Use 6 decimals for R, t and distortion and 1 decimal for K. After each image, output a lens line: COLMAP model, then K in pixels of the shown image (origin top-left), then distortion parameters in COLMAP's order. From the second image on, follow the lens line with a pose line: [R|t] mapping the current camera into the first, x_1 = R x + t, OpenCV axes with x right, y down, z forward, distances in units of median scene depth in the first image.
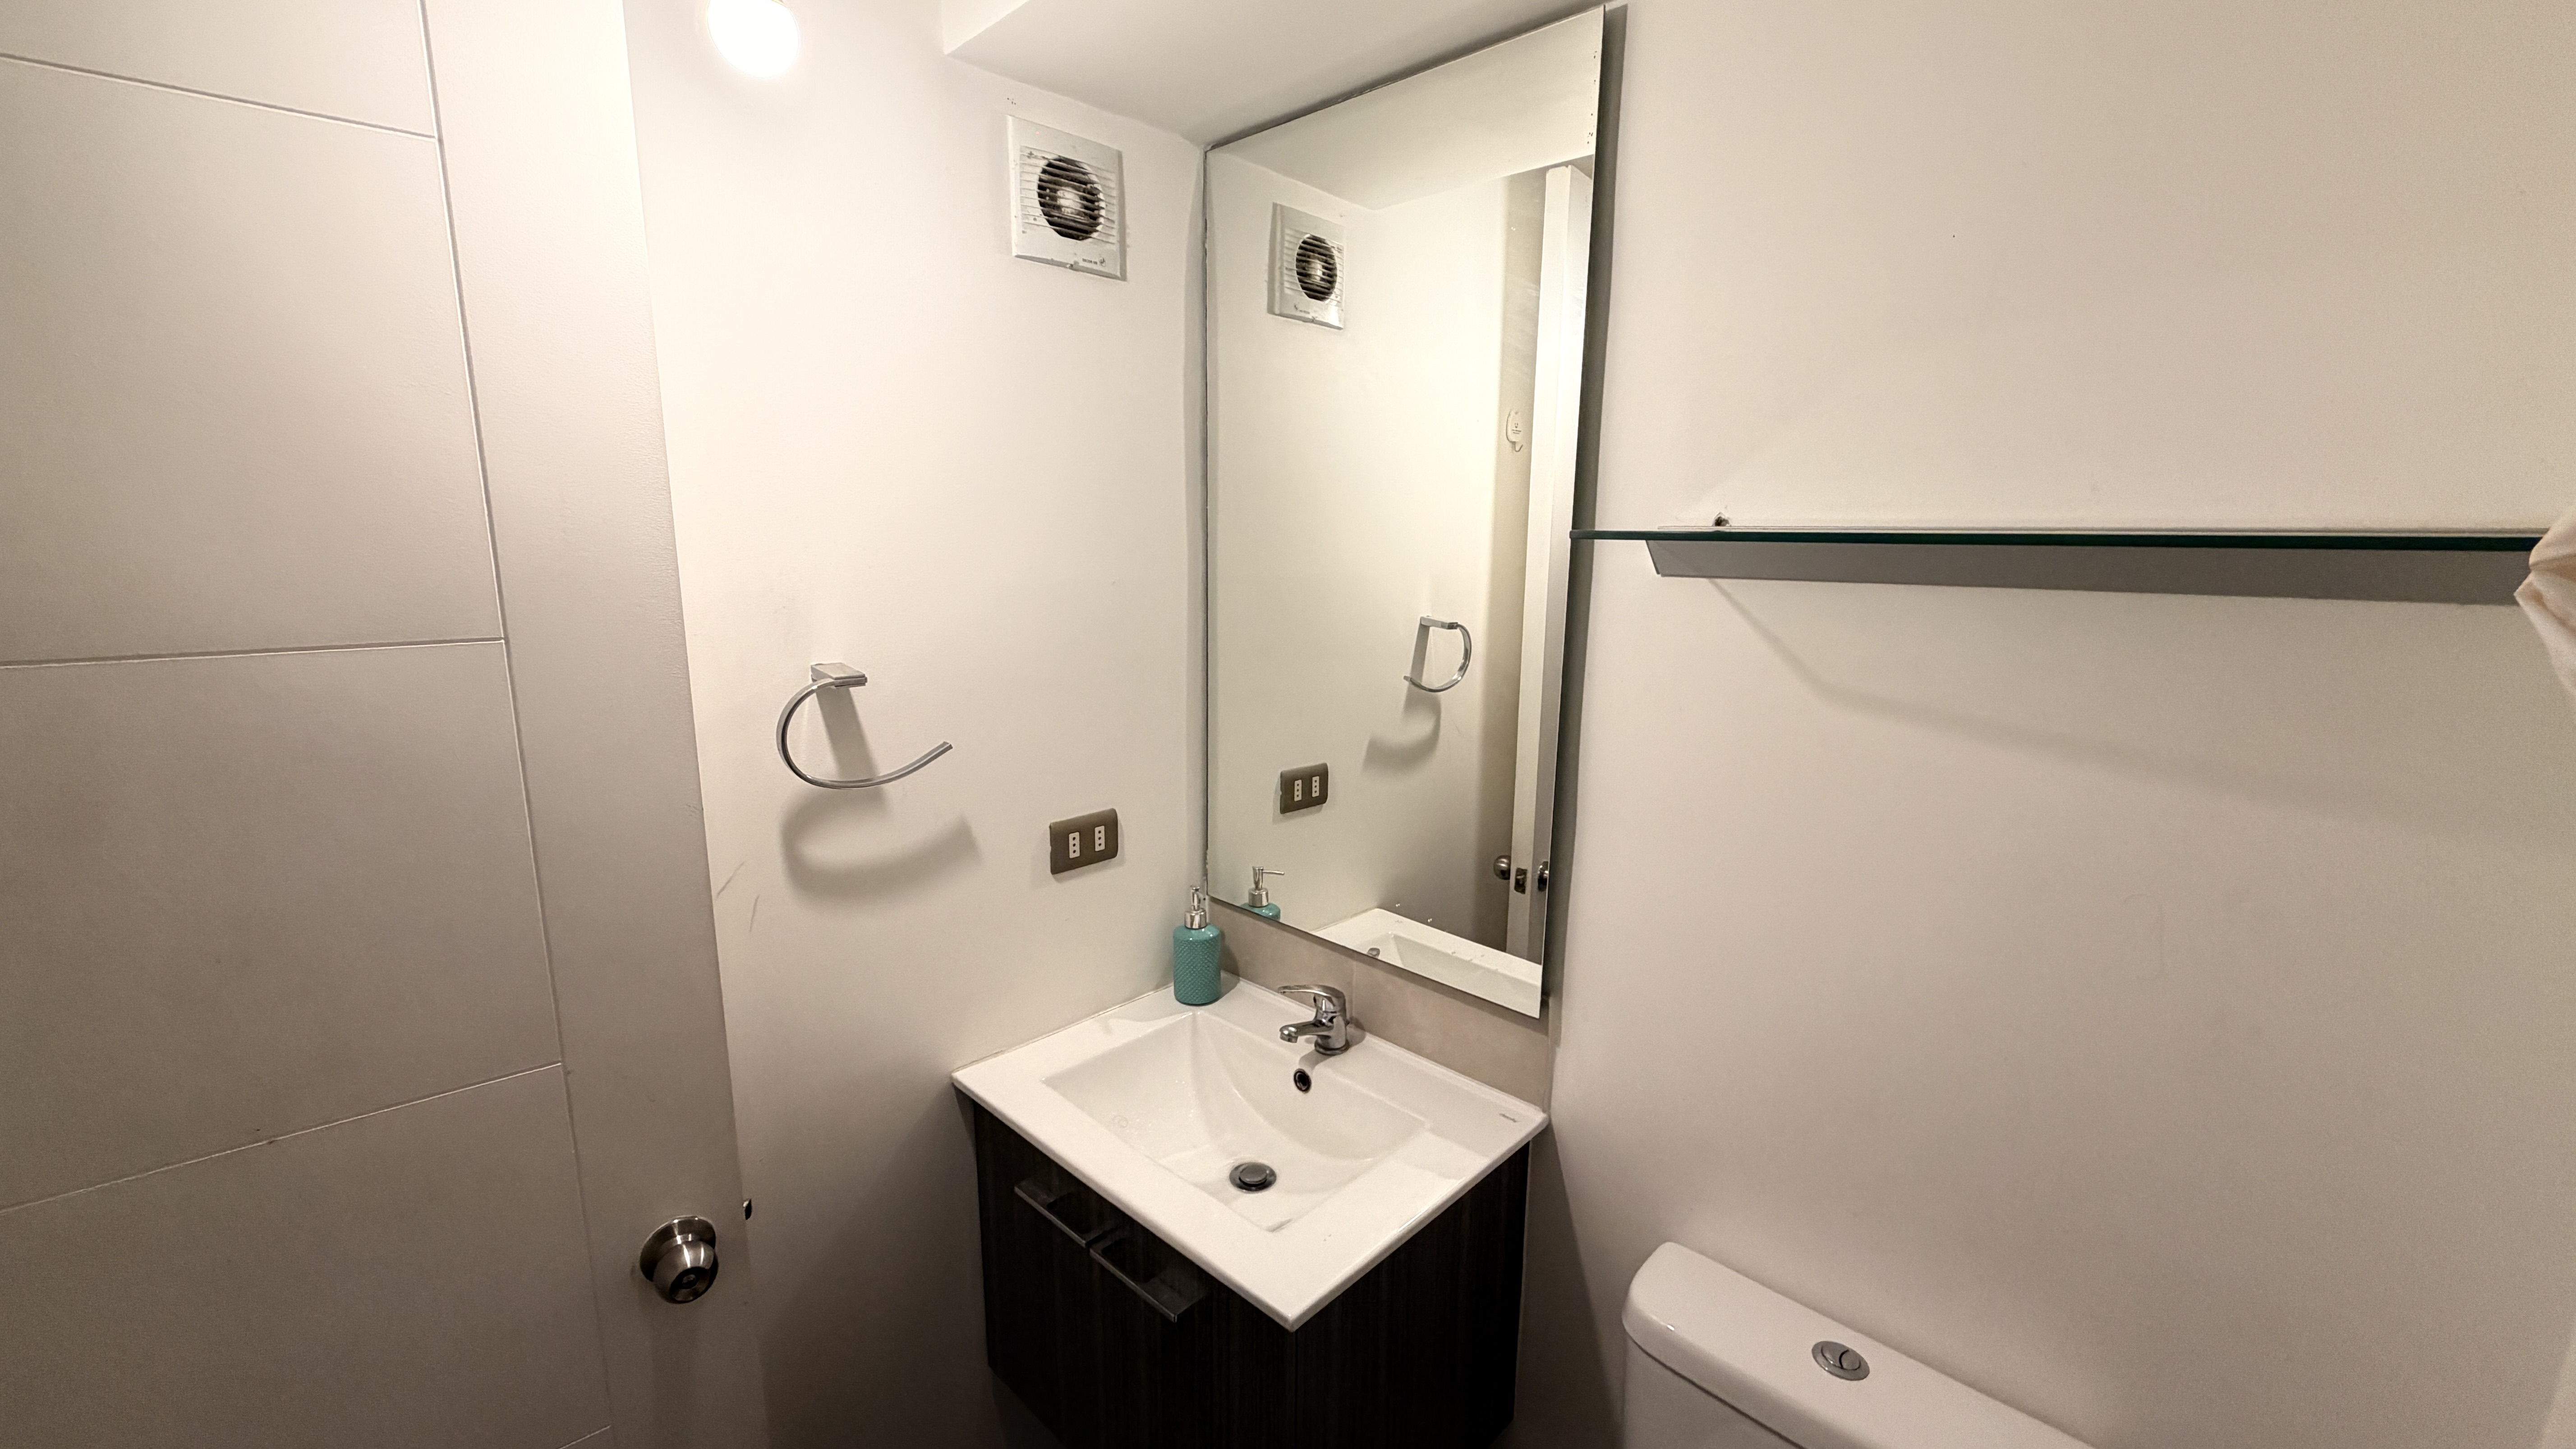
lens RADIAL K [[1020.8, 0, 1286.1], [0, 1020.8, 719.8], [0, 0, 1]] dist [0.000606, -0.000275]
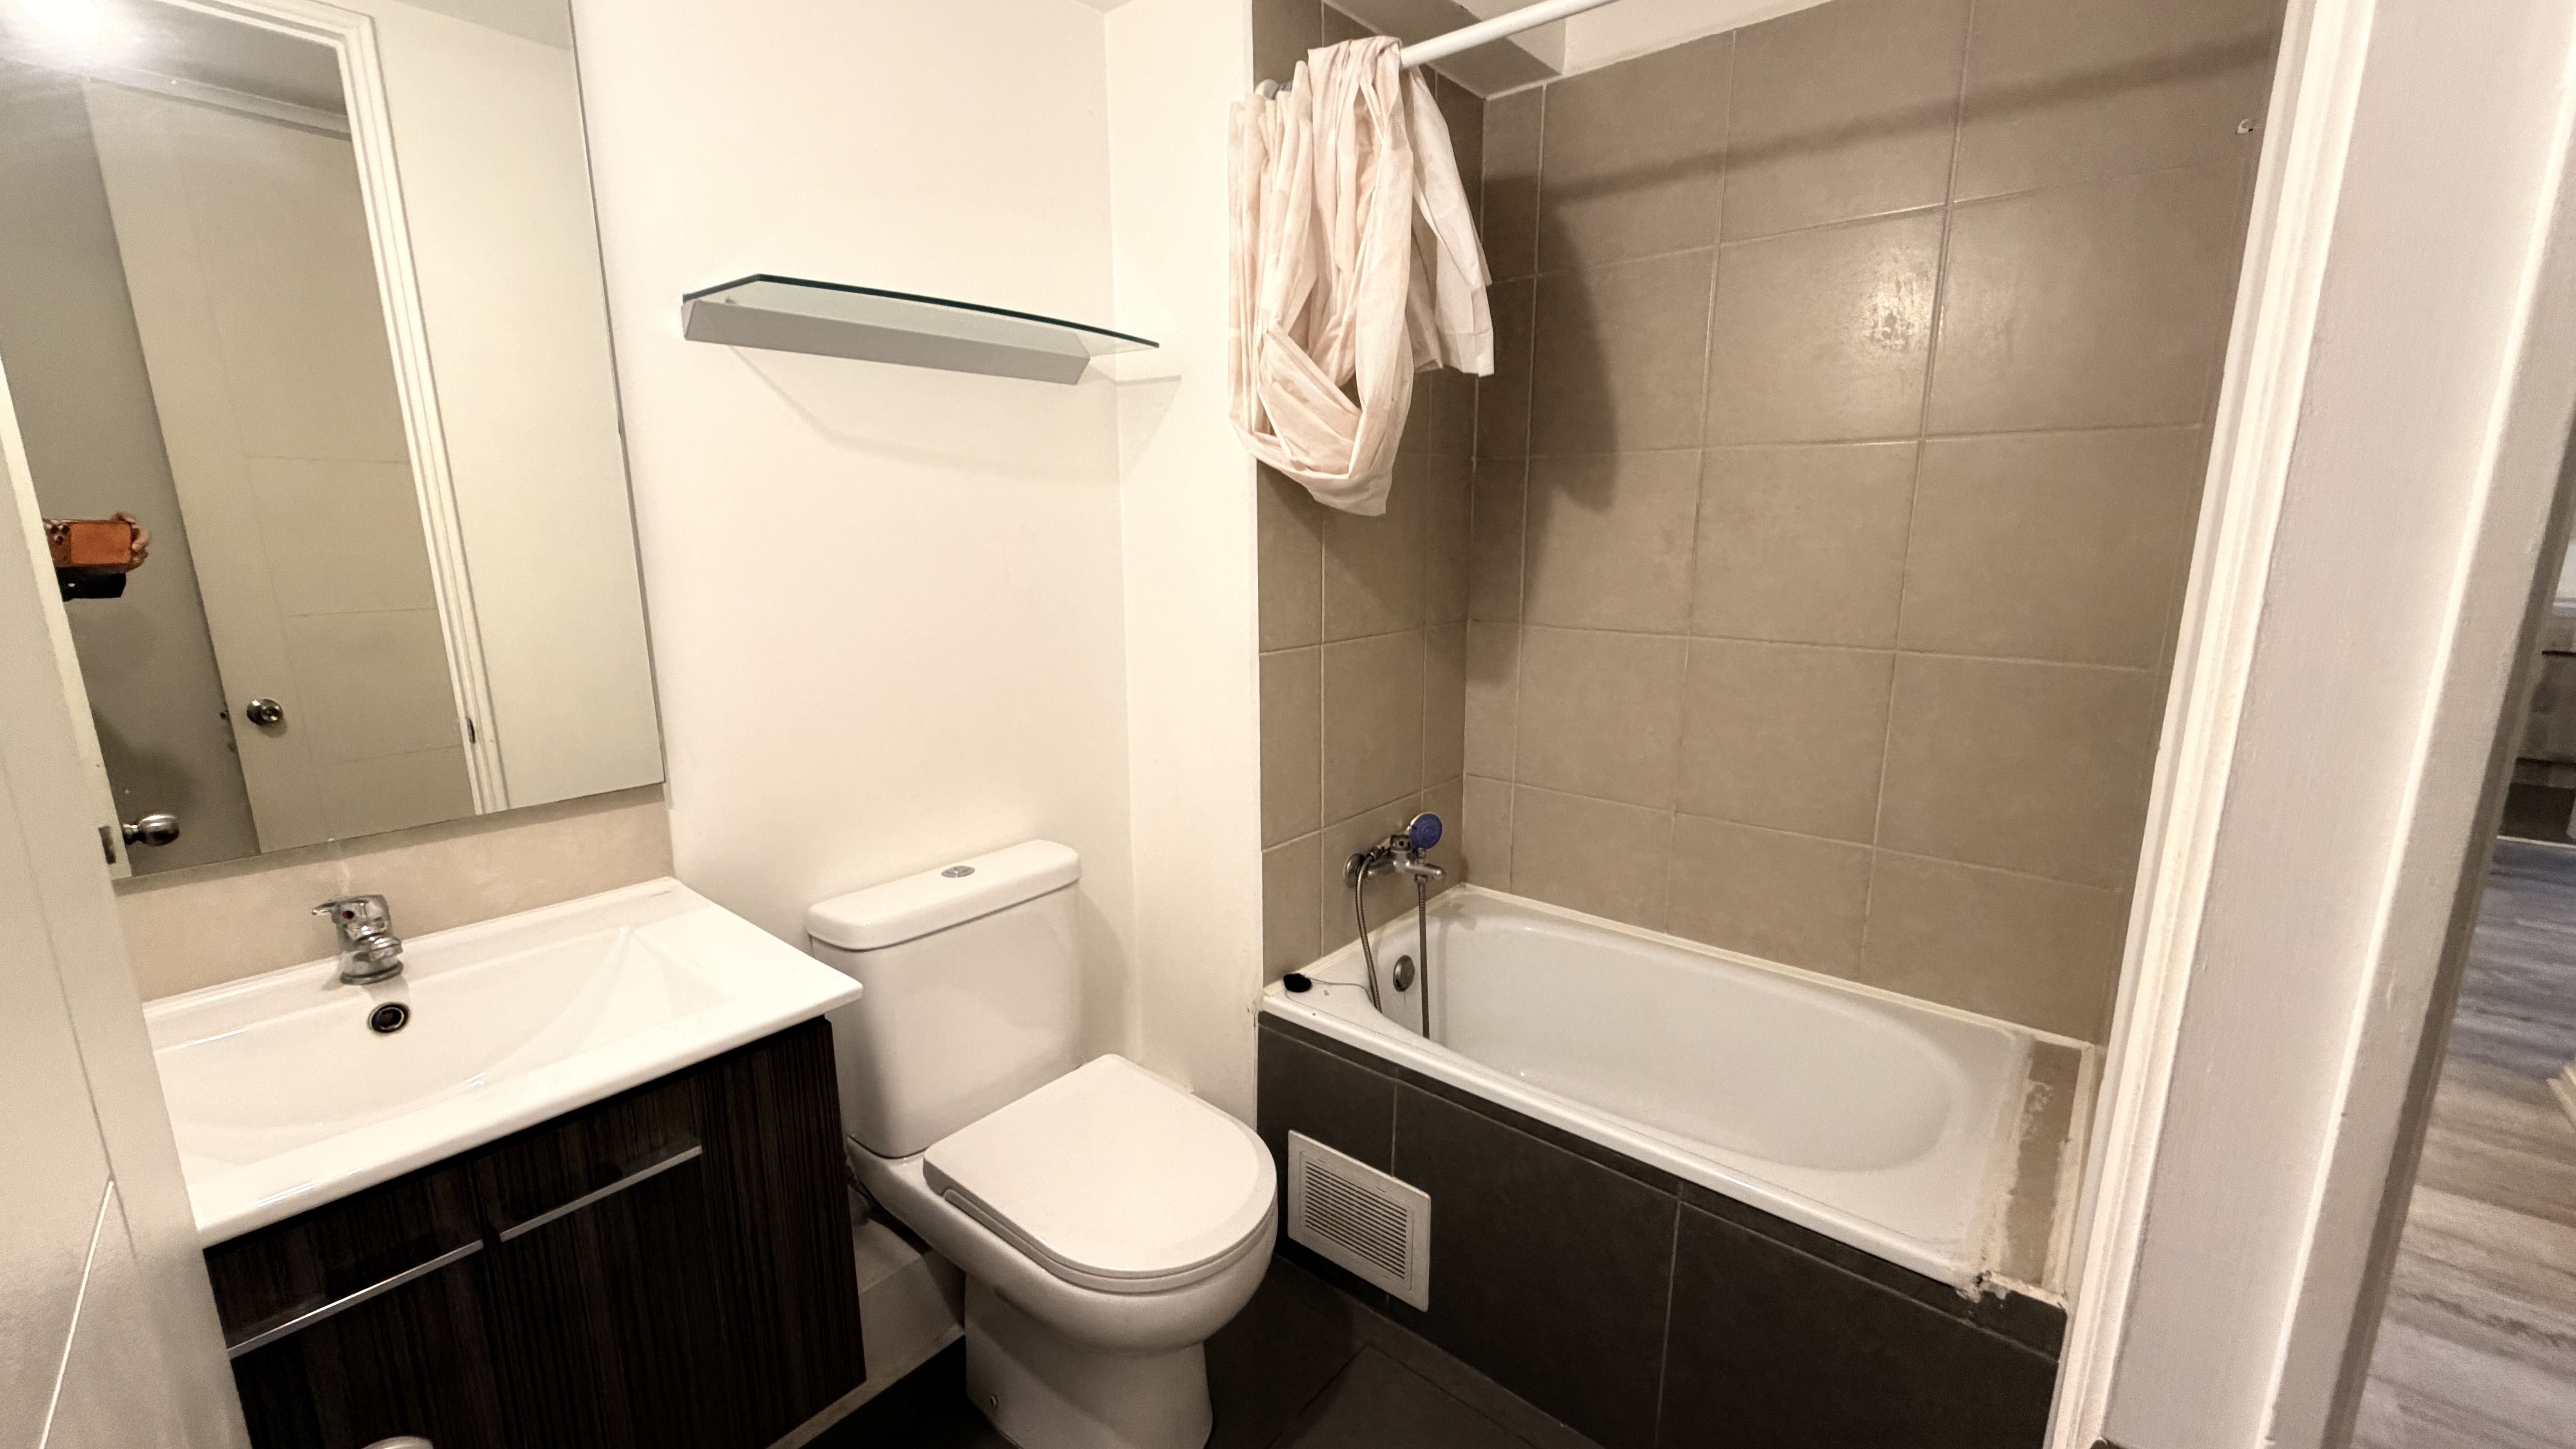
lens RADIAL K [[1020.8, 0, 1286.8], [0, 1020.8, 724.7], [0, 0, 1]] dist [0.000606, -0.000275]
pose [[-0.061316, -0.221613, 0.973205, -0.825715], [0.177630, 0.957052, 0.229126, 0.120747], [-0.982185, 0.186919, -0.019318, 0.419729]]
